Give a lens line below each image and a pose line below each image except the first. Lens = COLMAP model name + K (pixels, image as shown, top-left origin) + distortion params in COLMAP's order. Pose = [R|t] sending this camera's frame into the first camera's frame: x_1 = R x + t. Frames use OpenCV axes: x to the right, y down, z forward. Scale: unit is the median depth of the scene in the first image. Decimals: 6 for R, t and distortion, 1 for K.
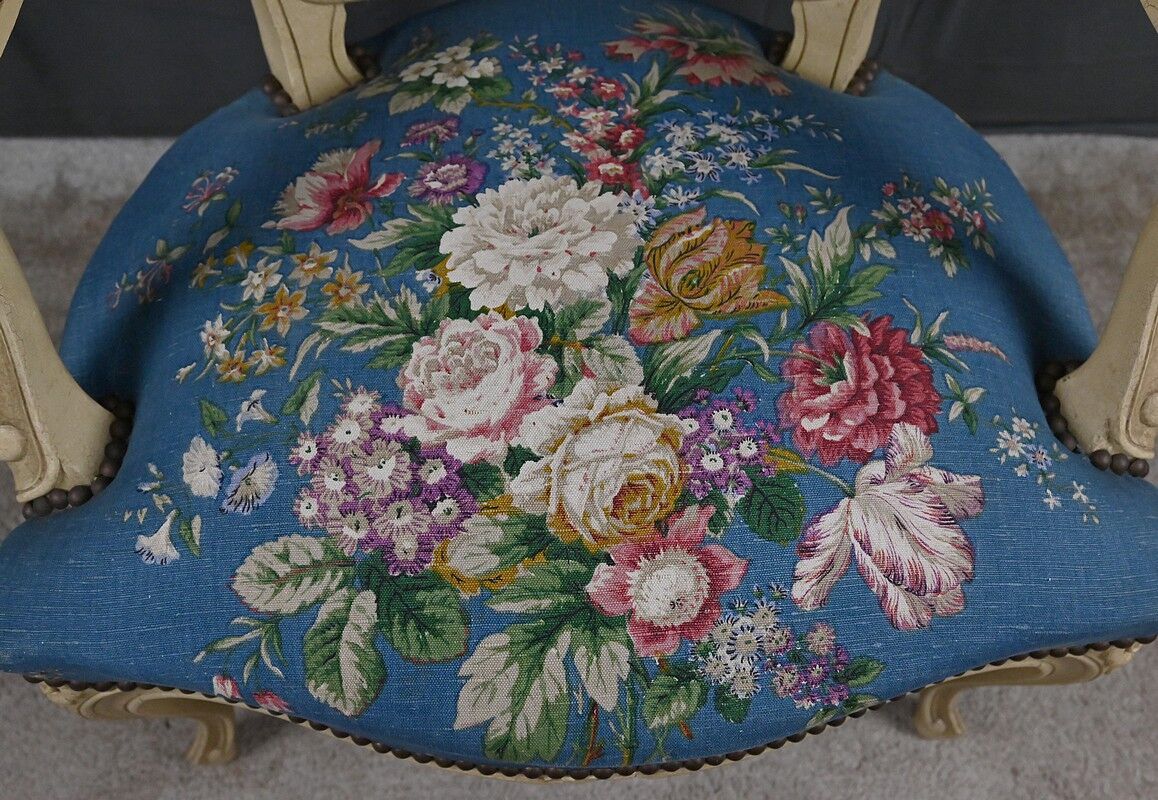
lens RADIAL K [[1044.9, 0, 563.6], [0, 1044.9, 397.4], [0, 0, 1]] dist [-0.005106, 0.010225]
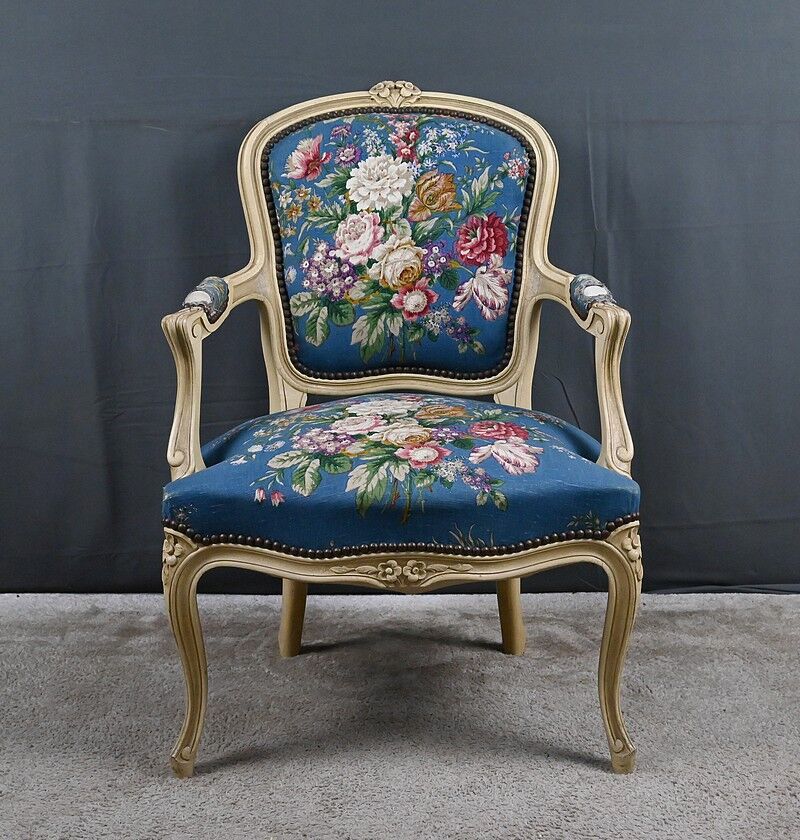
lens RADIAL K [[1586.9, 0, 427.2], [0, 1586.9, 403.0], [0, 0, 1]] dist [-0.007201, 0.000000]
pose [[0.999720, -0.011091, -0.020898, 0.185992], [-0.008645, 0.650958, -0.759064, 3.101315], [0.022022, 0.759032, 0.650680, -1.754304]]
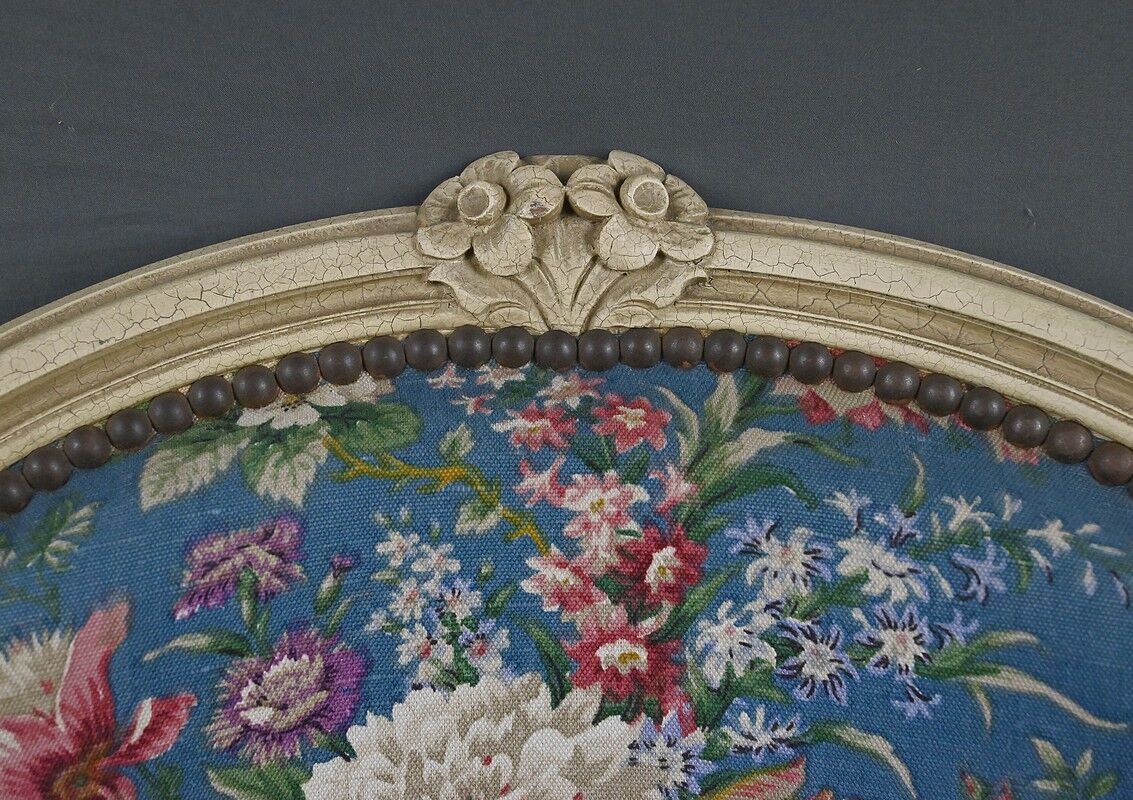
lens RADIAL K [[1690.5, 0, 528.0], [0, 1690.5, 400.7], [0, 0, 1]] dist [-0.014282, 0.000000]
pose [[0.998329, 0.014703, -0.055883, 0.031609], [-0.041288, 0.858096, -0.511826, -0.596217], [0.040428, 0.513278, 0.857269, -0.086573]]
